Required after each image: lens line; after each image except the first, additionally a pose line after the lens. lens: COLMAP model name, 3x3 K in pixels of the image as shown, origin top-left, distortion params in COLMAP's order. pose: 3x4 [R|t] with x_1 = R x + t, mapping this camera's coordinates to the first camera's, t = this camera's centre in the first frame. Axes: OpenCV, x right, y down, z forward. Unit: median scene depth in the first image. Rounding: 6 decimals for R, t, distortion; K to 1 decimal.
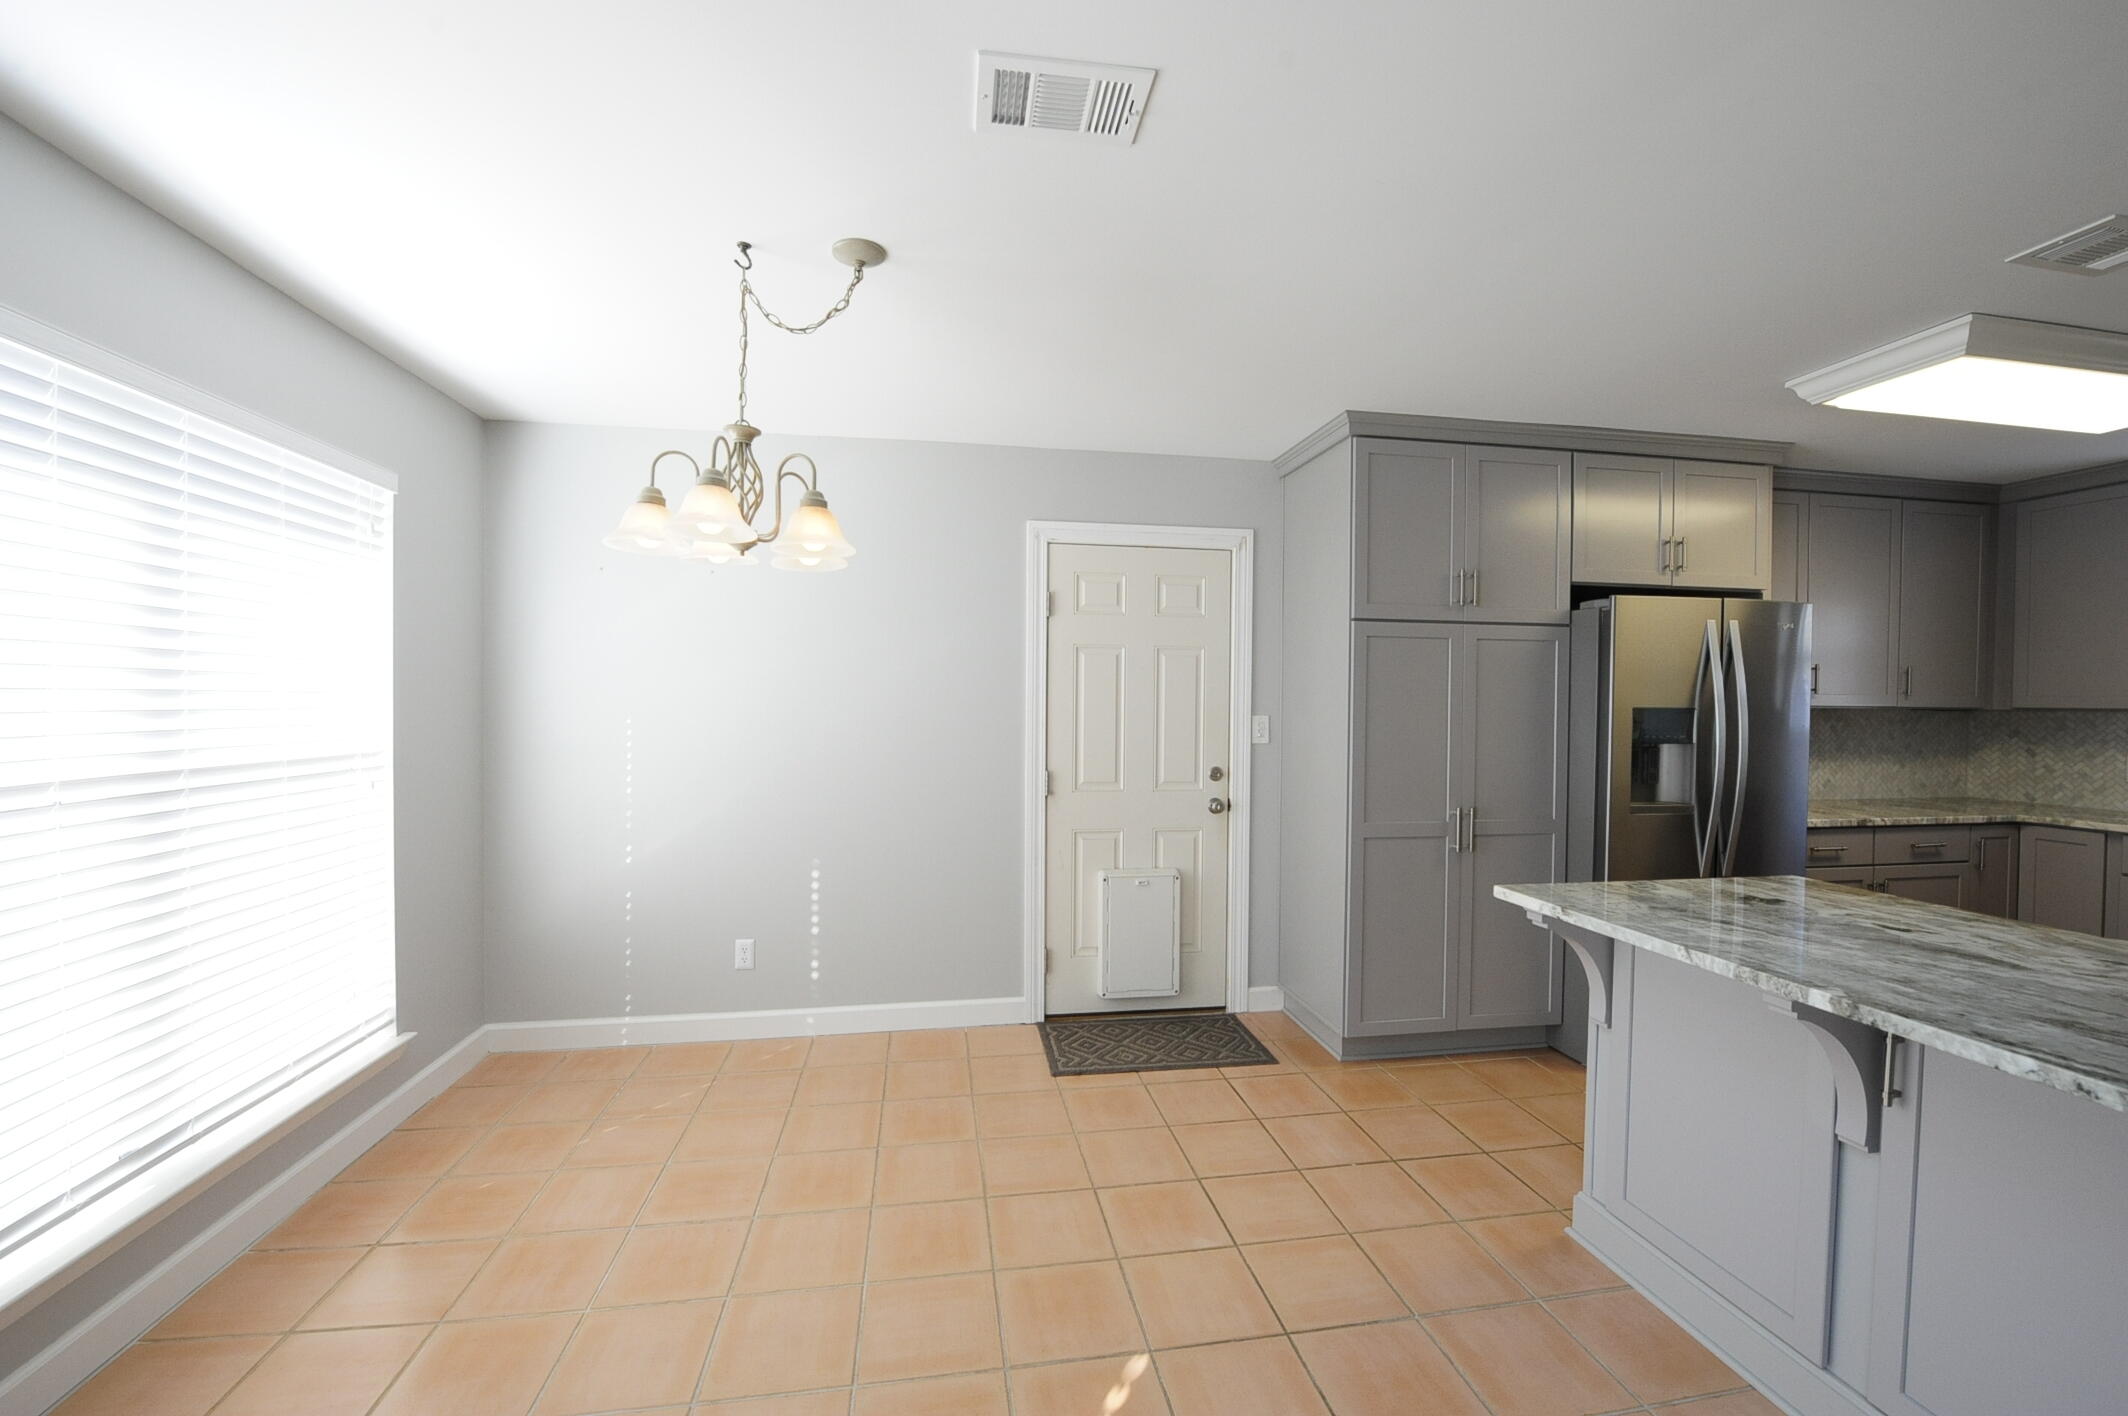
lens RADIAL K [[843.7, 0, 1062.7], [0, 843.7, 717.4], [0, 0, 1]] dist [-0.017522, -0.002008]
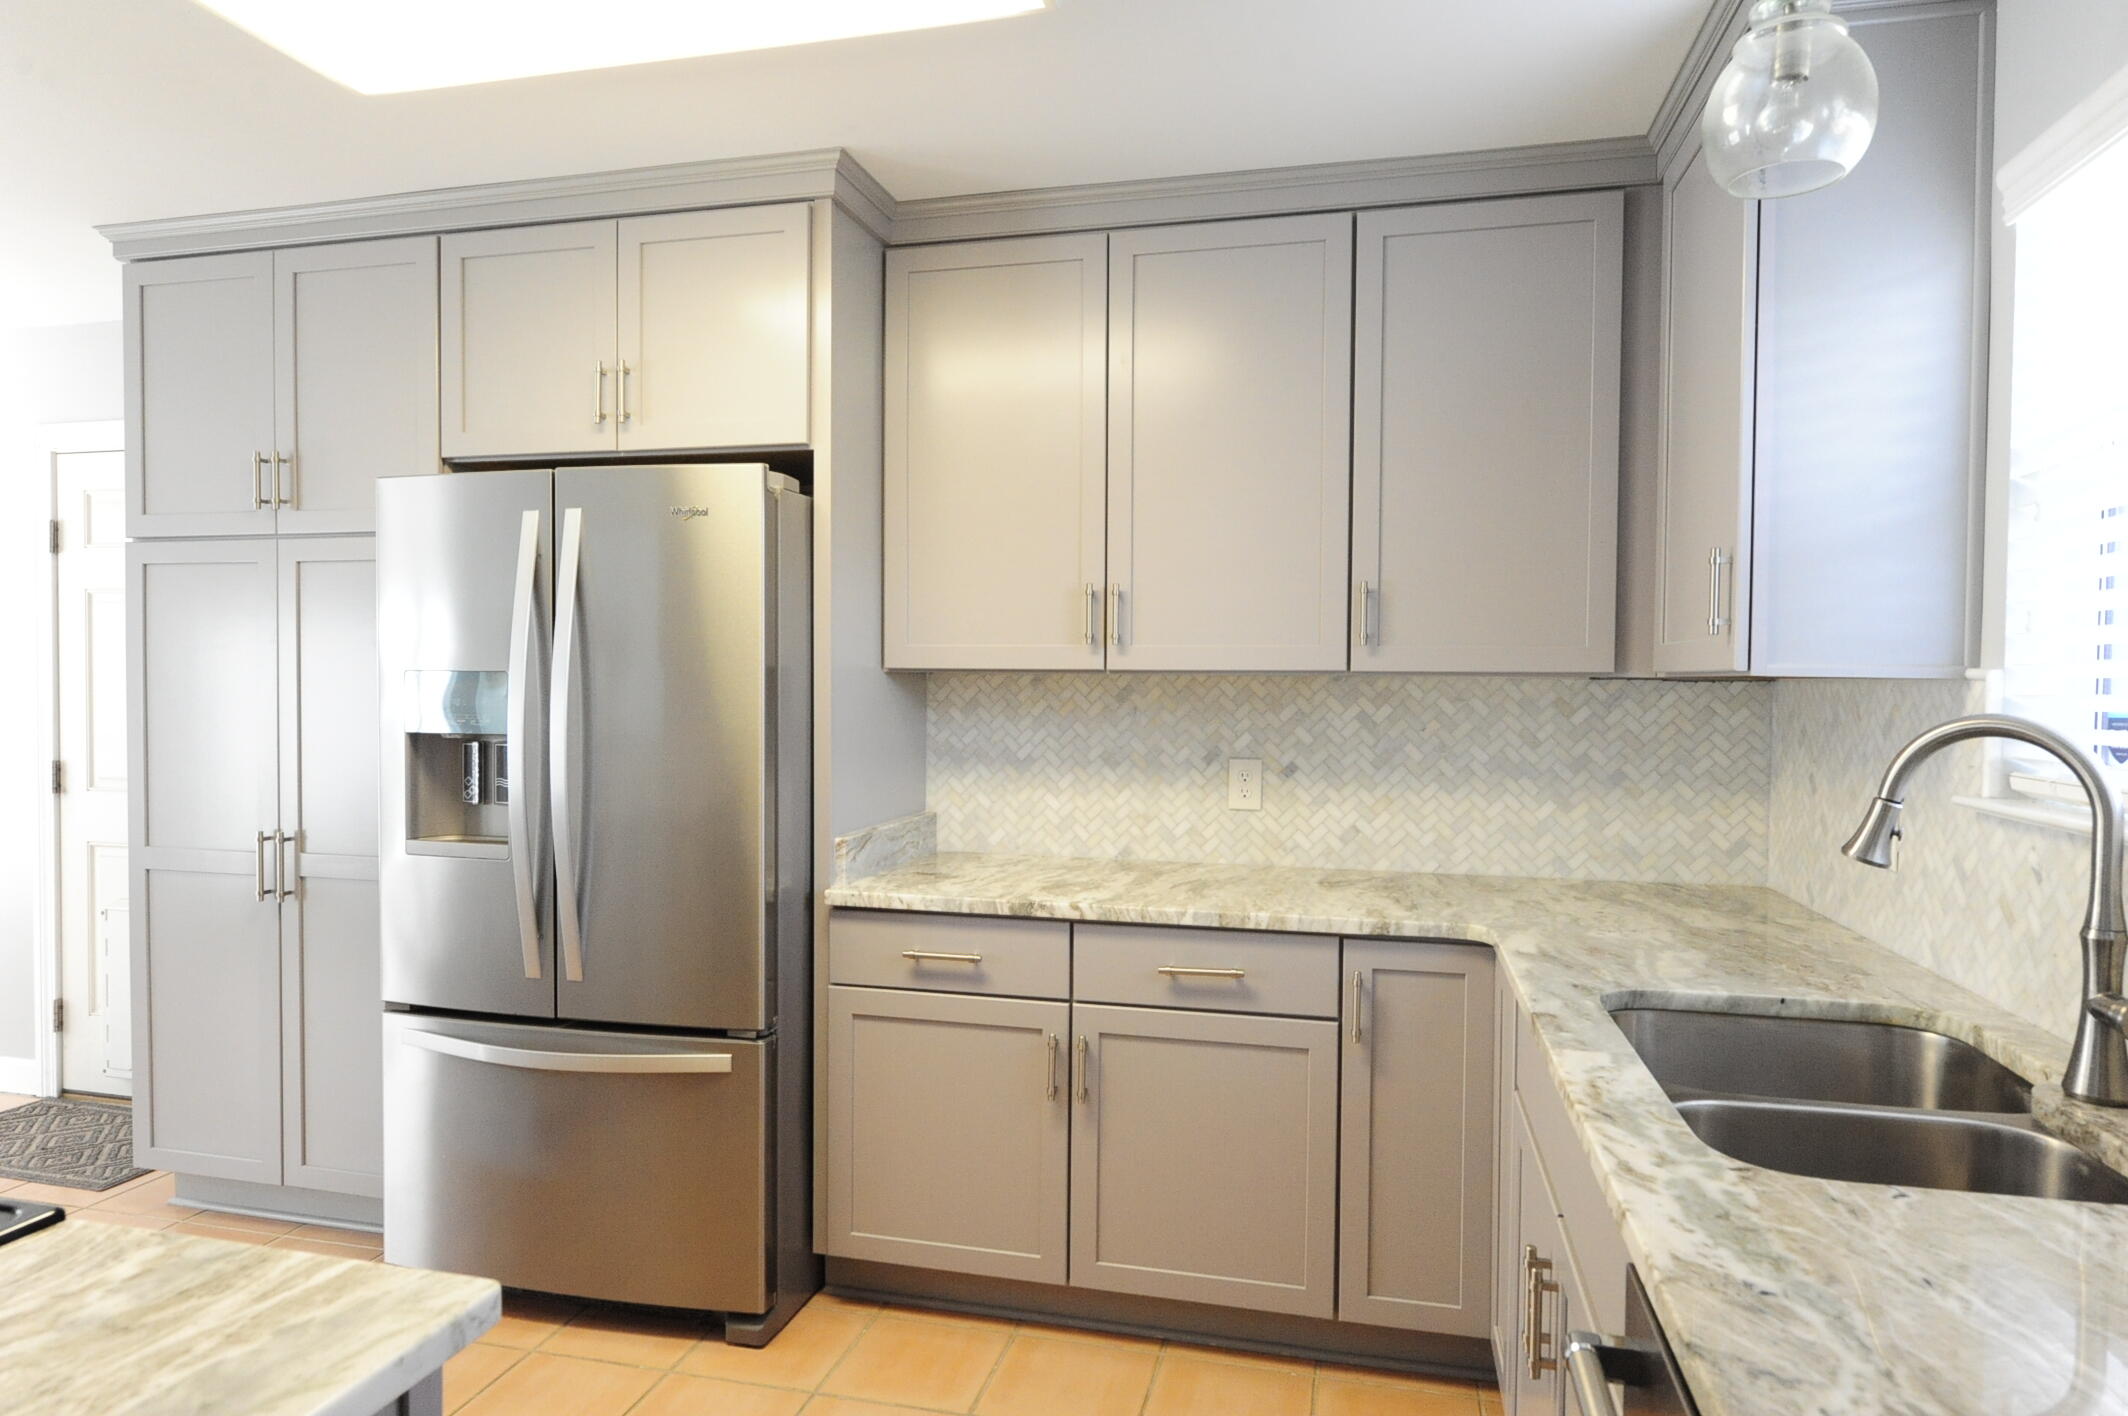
lens RADIAL K [[1291.4, 0, 1065.7], [0, 1291.4, 712.8], [0, 0, 1]] dist [-0.001824, -0.003349]
pose [[0.917797, 0.009379, -0.396940, 1.384702], [-0.006378, 0.999940, 0.008881, 0.006095], [0.396999, -0.005620, 0.917802, 0.345519]]
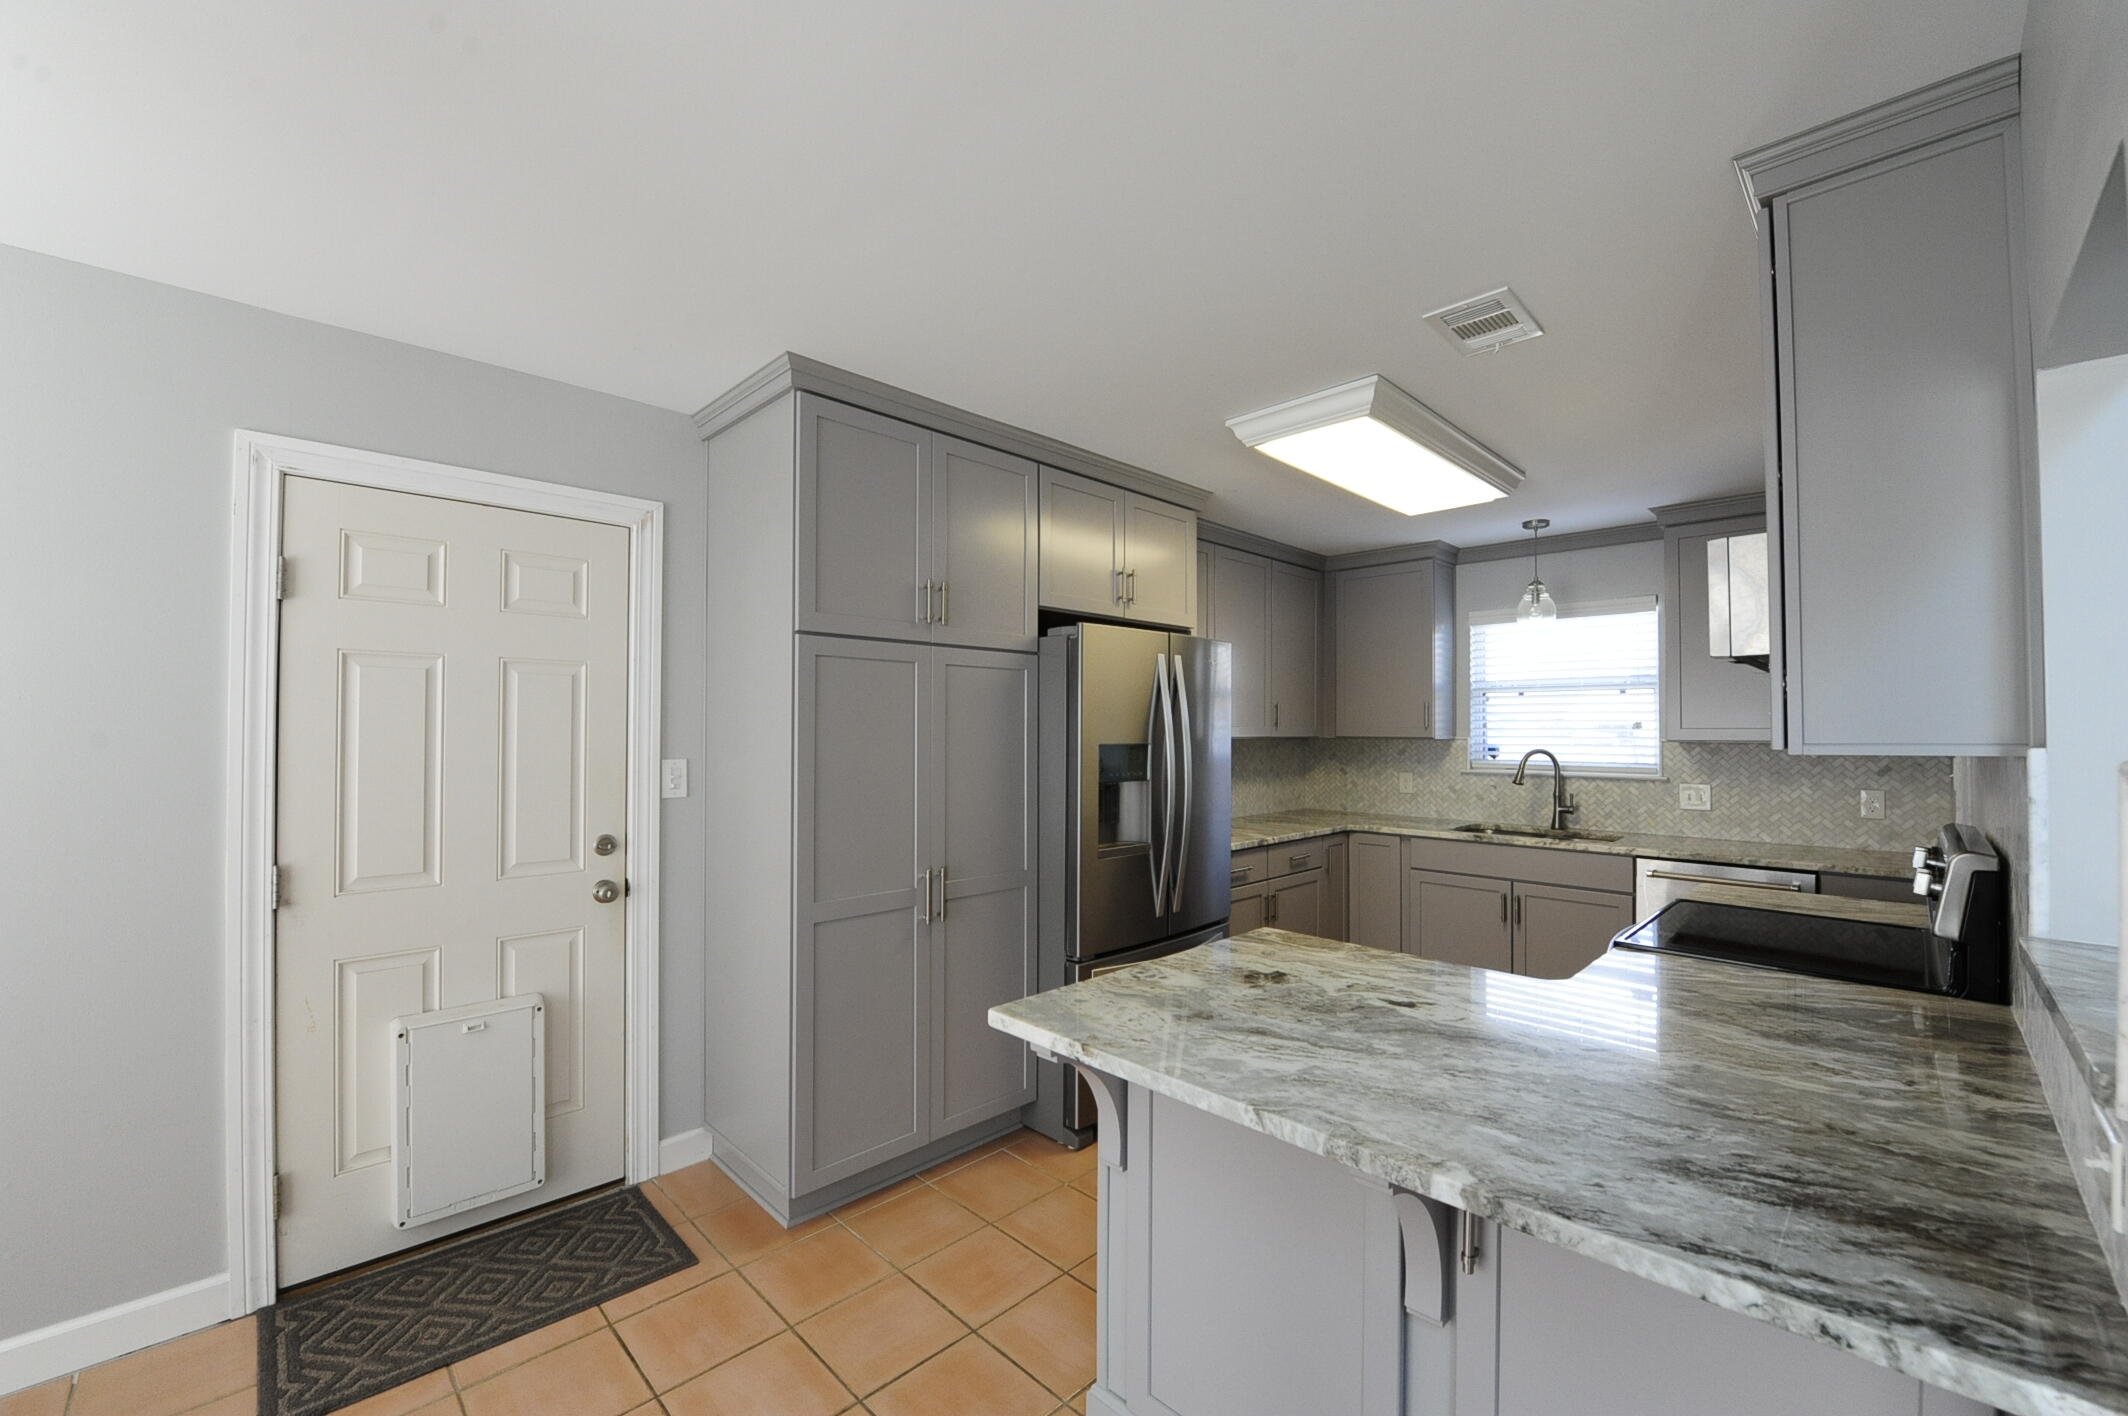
lens RADIAL K [[843.7, 0, 1062.7], [0, 843.7, 717.4], [0, 0, 1]] dist [-0.017522, -0.002008]
pose [[0.813904, 0.002806, 0.580993, 0.099445], [0.014199, 0.999594, -0.024719, -0.018104], [-0.580826, 0.028369, 0.813533, 0.248285]]
